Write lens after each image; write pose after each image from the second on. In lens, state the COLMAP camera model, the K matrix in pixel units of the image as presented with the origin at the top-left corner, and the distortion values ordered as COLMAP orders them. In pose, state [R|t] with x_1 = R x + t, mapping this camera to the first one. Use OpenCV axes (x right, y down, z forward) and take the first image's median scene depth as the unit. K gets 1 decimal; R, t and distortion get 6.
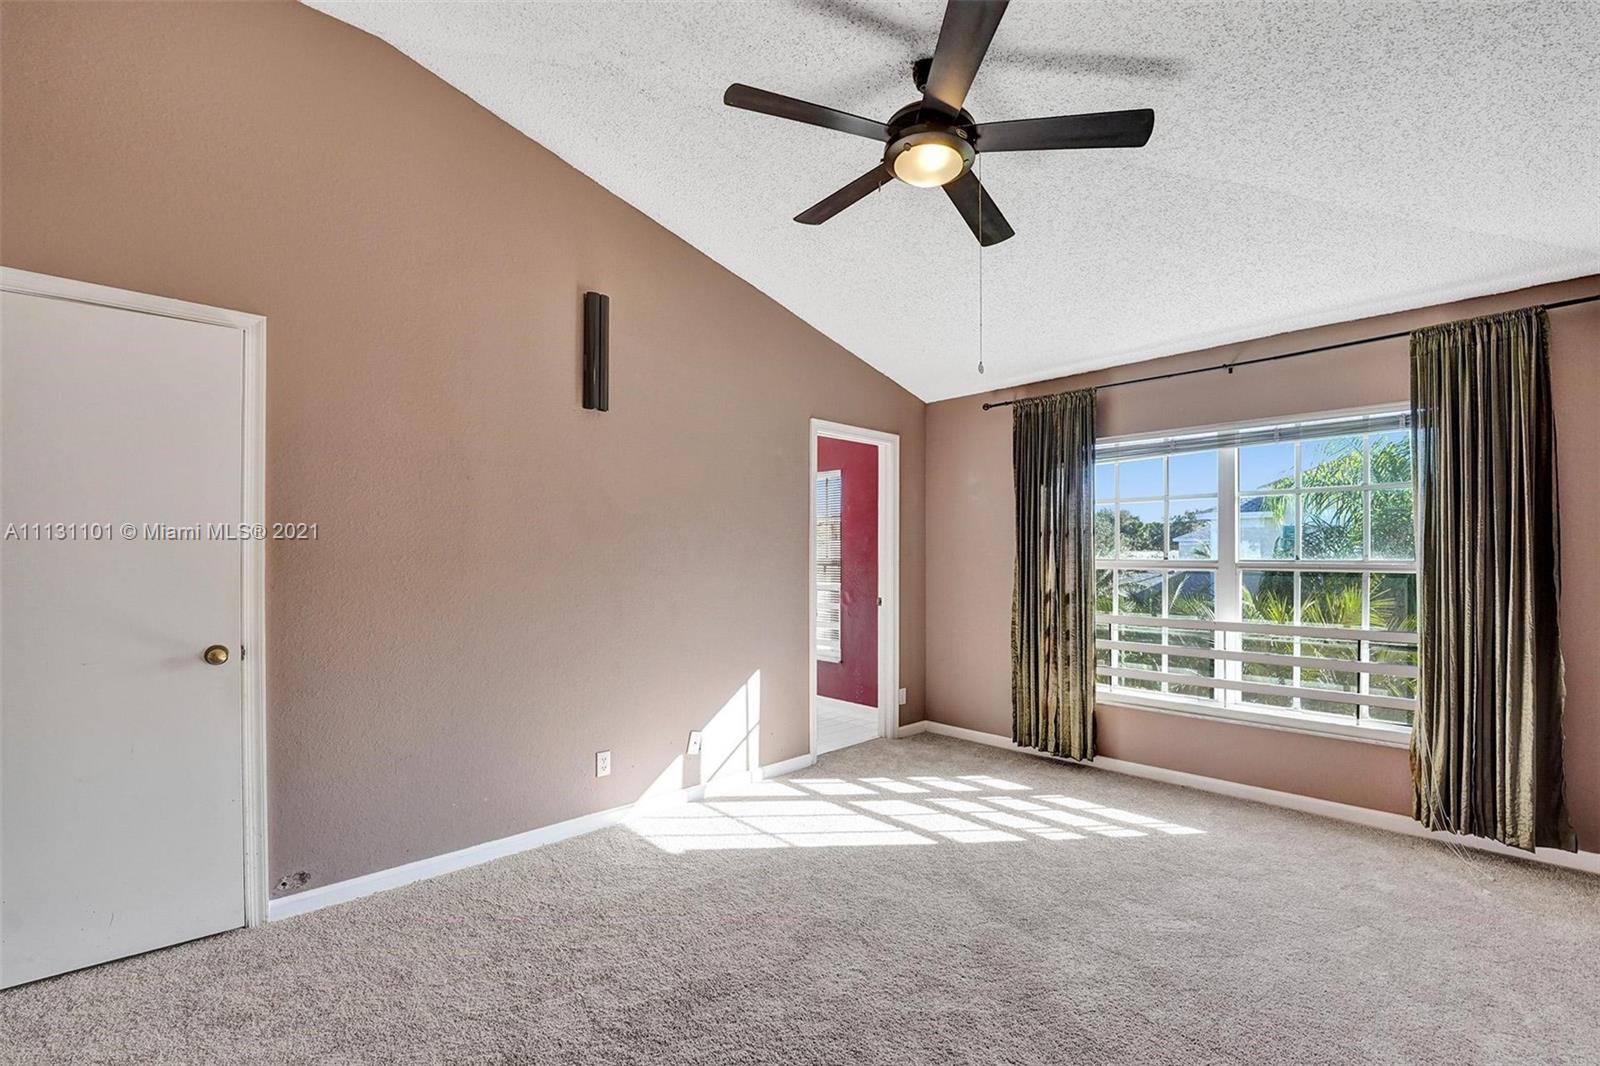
lens RADIAL K [[689.7, 0, 836.8], [0, 689.7, 555.5], [0, 0, 1]] dist [-0.037745, -0.000215]
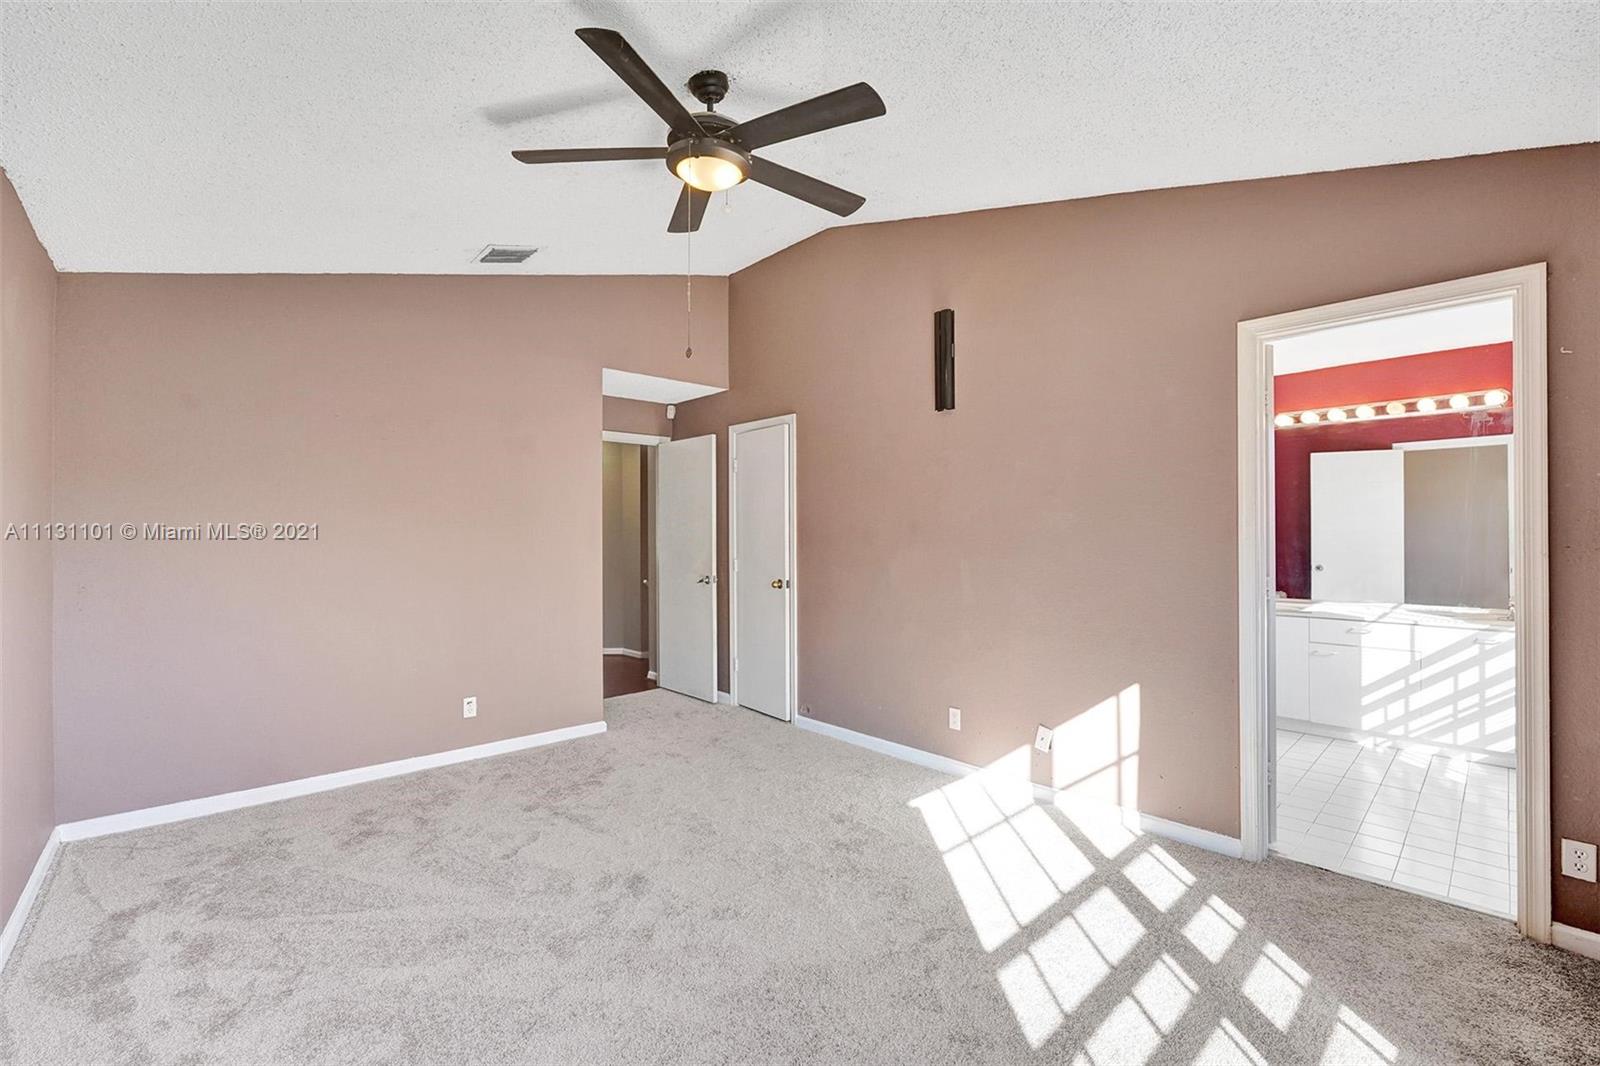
lens RADIAL K [[668.5, 0, 802.9], [0, 668.5, 528.5], [0, 0, 1]] dist [-0.022276, -0.000224]
pose [[-0.034411, -0.008217, -0.999374, 0.692579], [0.002516, 0.999962, -0.008308, -0.002875], [0.999405, -0.002800, -0.034389, 0.701724]]
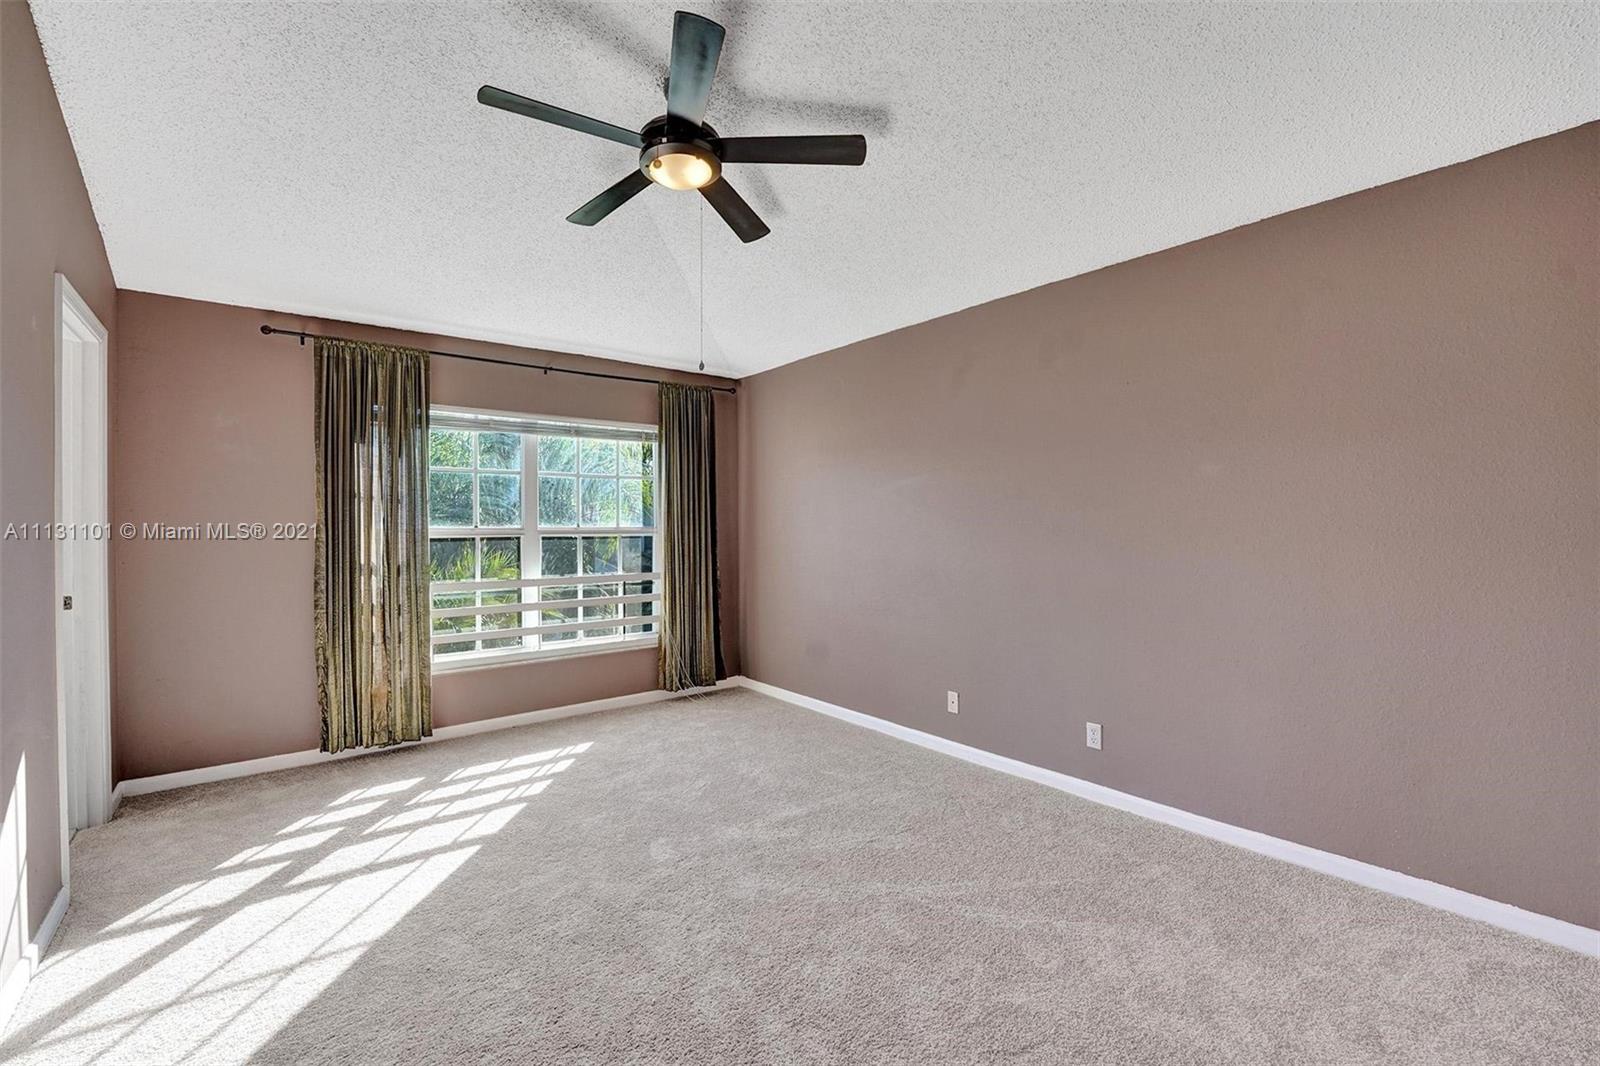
lens RADIAL K [[668.5, 0, 802.9], [0, 668.5, 528.5], [0, 0, 1]] dist [-0.022276, -0.000224]
pose [[0.105911, -0.006760, 0.994353, -0.557853], [0.004889, 0.999968, 0.006278, 0.003735], [-0.994364, 0.004196, 0.105941, 0.412419]]
